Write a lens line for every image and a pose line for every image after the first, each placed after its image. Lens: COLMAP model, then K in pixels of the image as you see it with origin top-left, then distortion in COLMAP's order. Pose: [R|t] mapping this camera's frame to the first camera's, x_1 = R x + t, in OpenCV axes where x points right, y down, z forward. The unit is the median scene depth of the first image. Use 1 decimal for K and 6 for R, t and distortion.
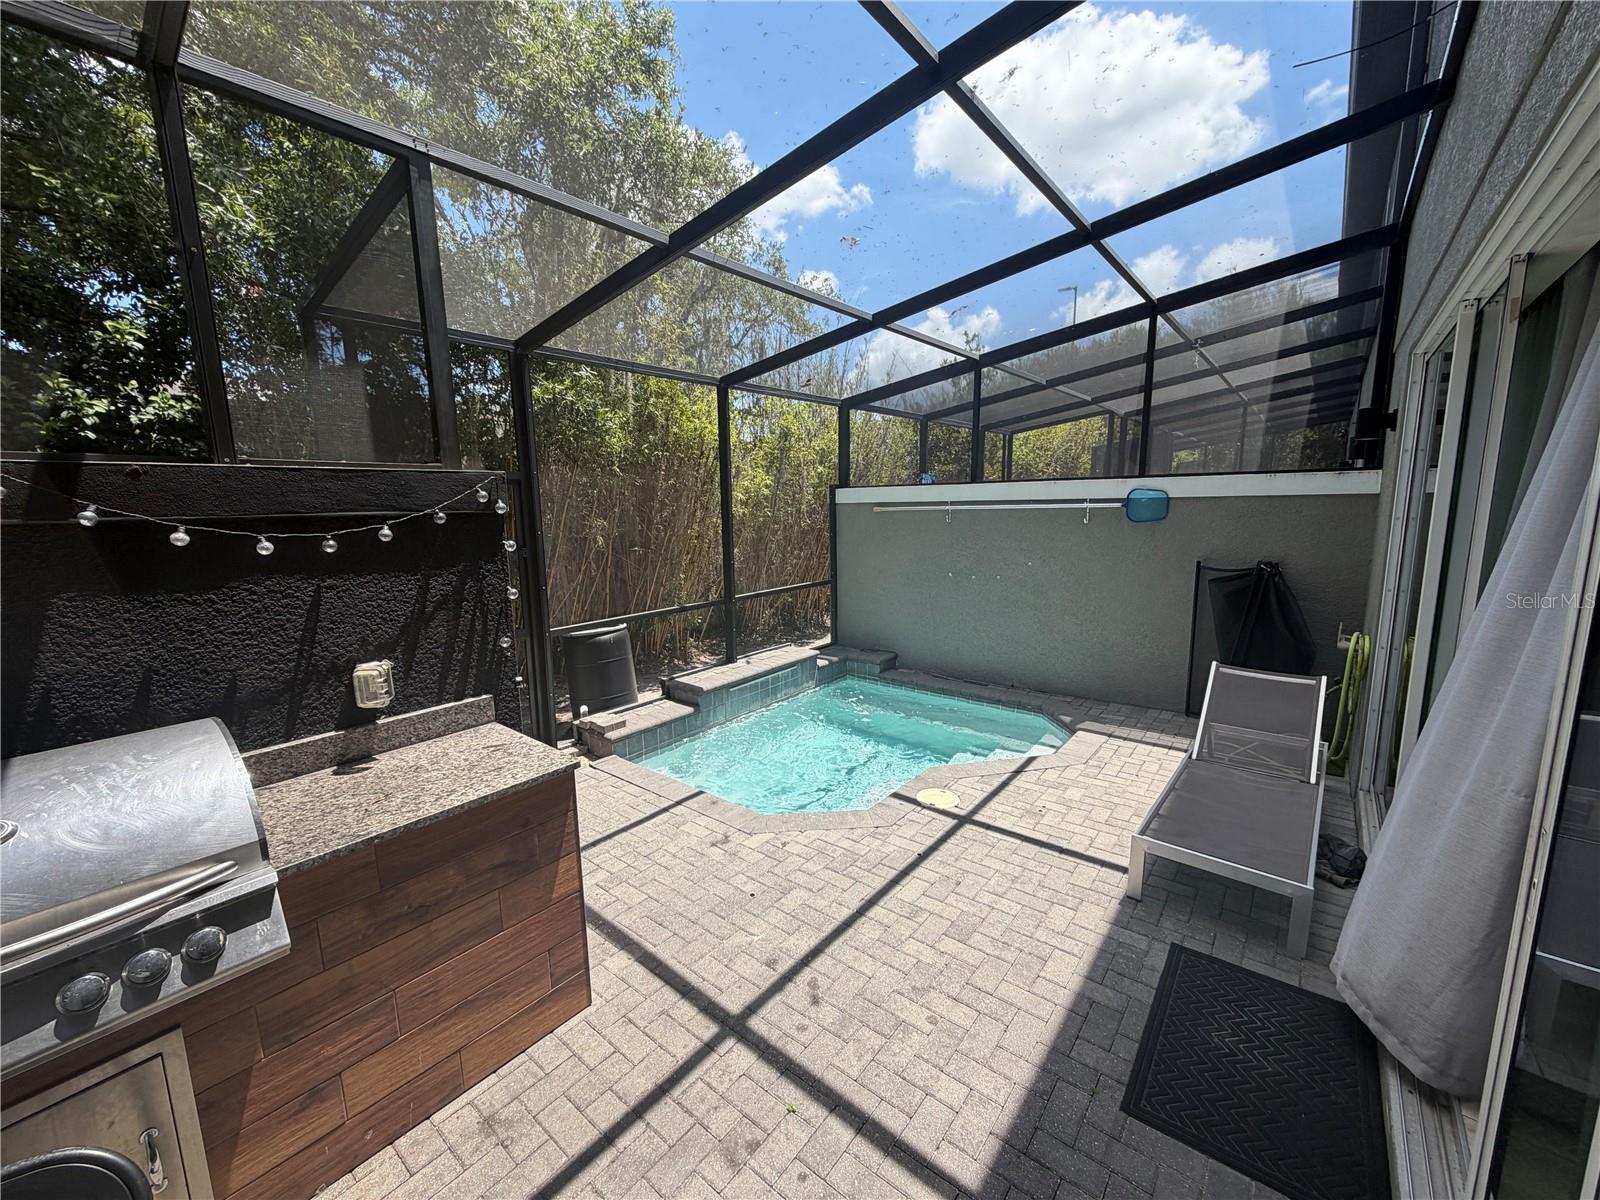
lens RADIAL K [[637.2, 0, 796.6], [0, 637.2, 599.4], [0, 0, 1]] dist [0.000466, -0.000538]
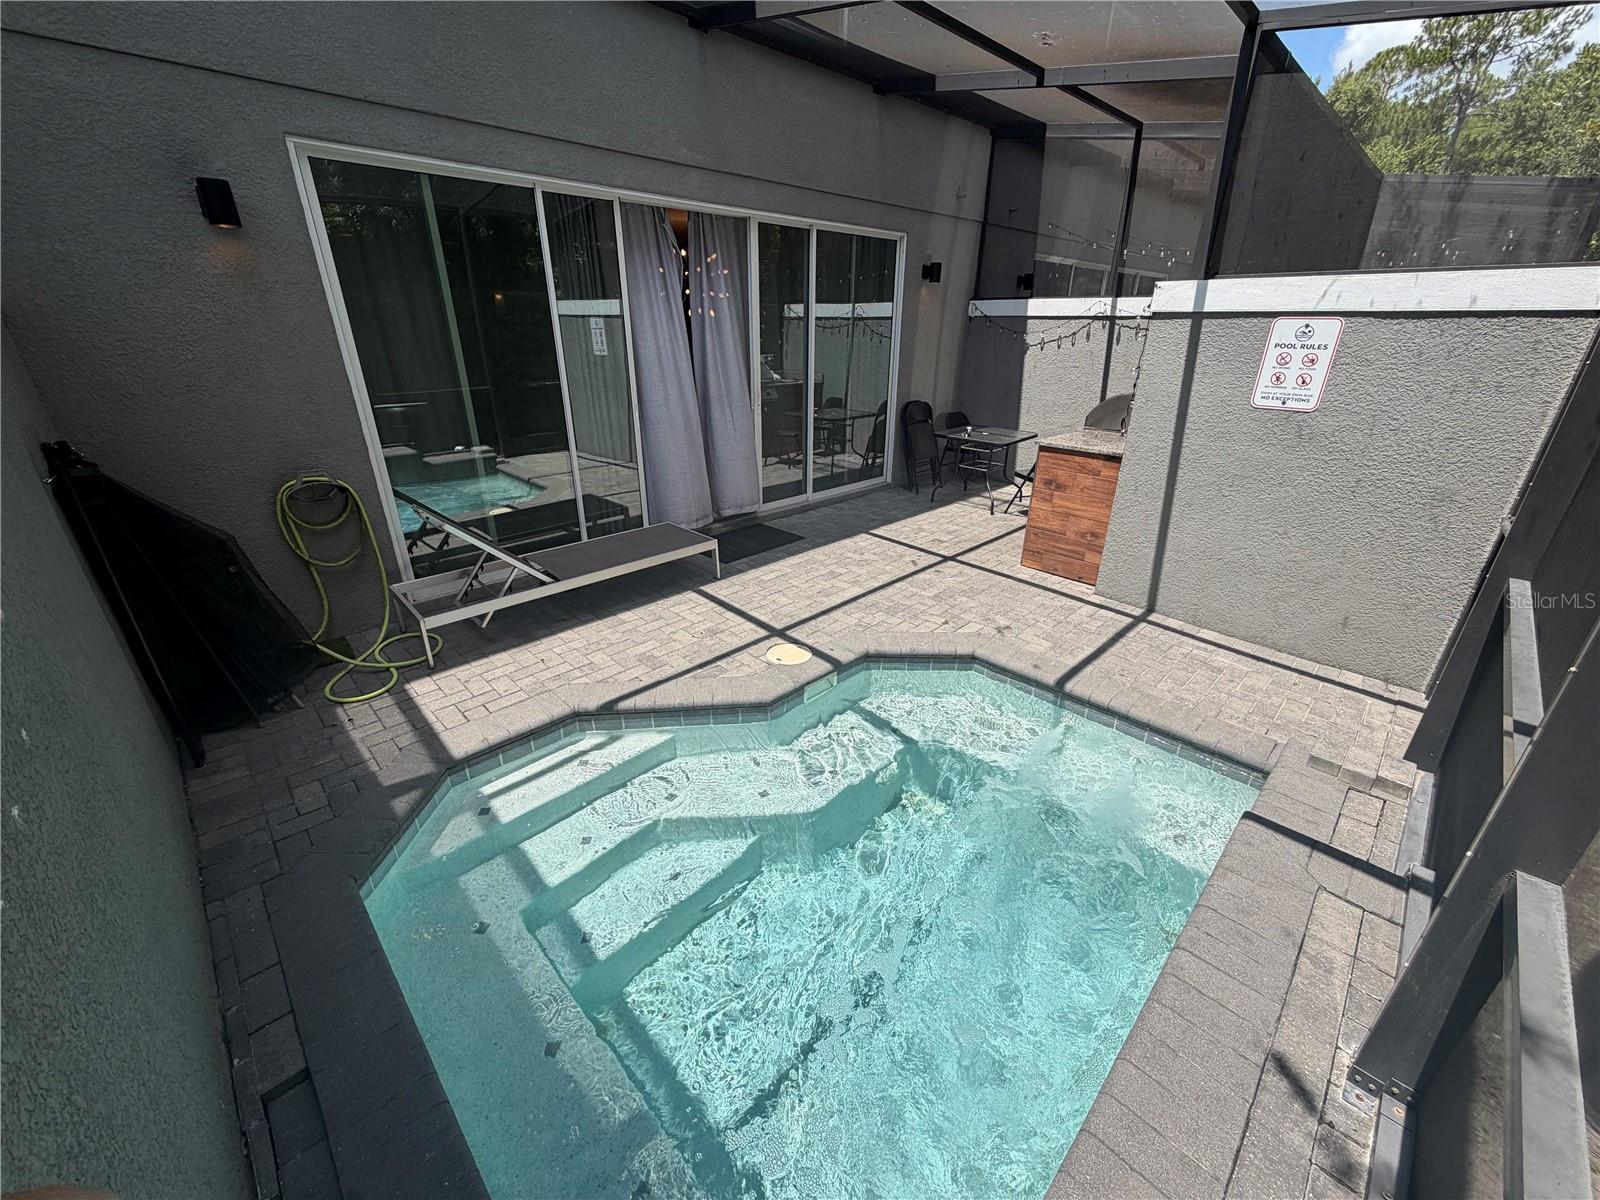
lens RADIAL K [[637.2, 0, 795.0], [0, 637.2, 603.9], [0, 0, 1]] dist [0.000466, -0.000538]
pose [[-0.993900, -0.033044, 0.105220, 0.198837], [0.029115, 0.841602, 0.539313, -0.426902], [-0.106374, 0.539087, -0.835506, 2.939489]]
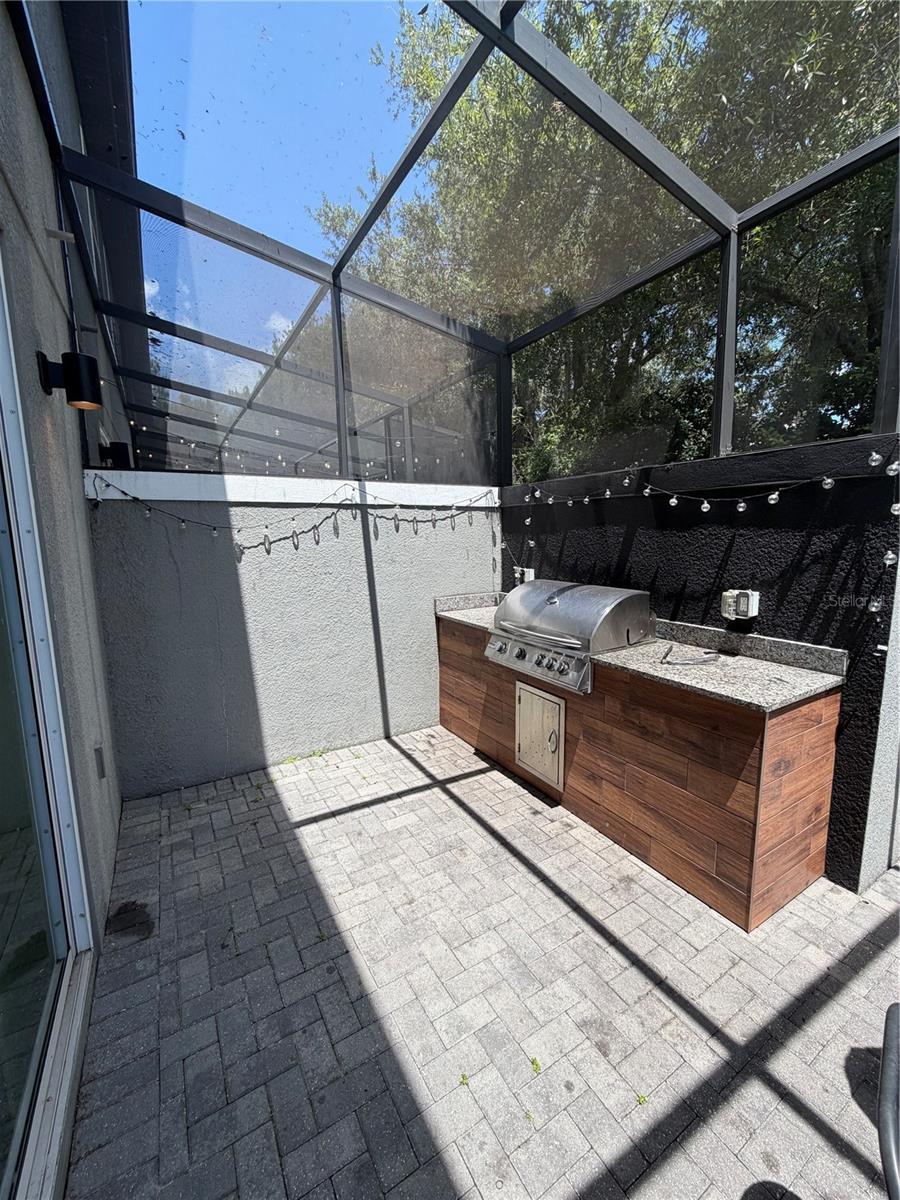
lens RADIAL K [[477.9, 0, 448.5], [0, 477.9, 594.3], [0, 0, 1]] dist [0.000466, -0.000538]
pose [[-0.335640, 0.146382, -0.930547, 0.518609], [-0.124891, 0.972216, 0.197984, -0.018803], [0.933674, 0.182668, -0.308033, 0.672786]]
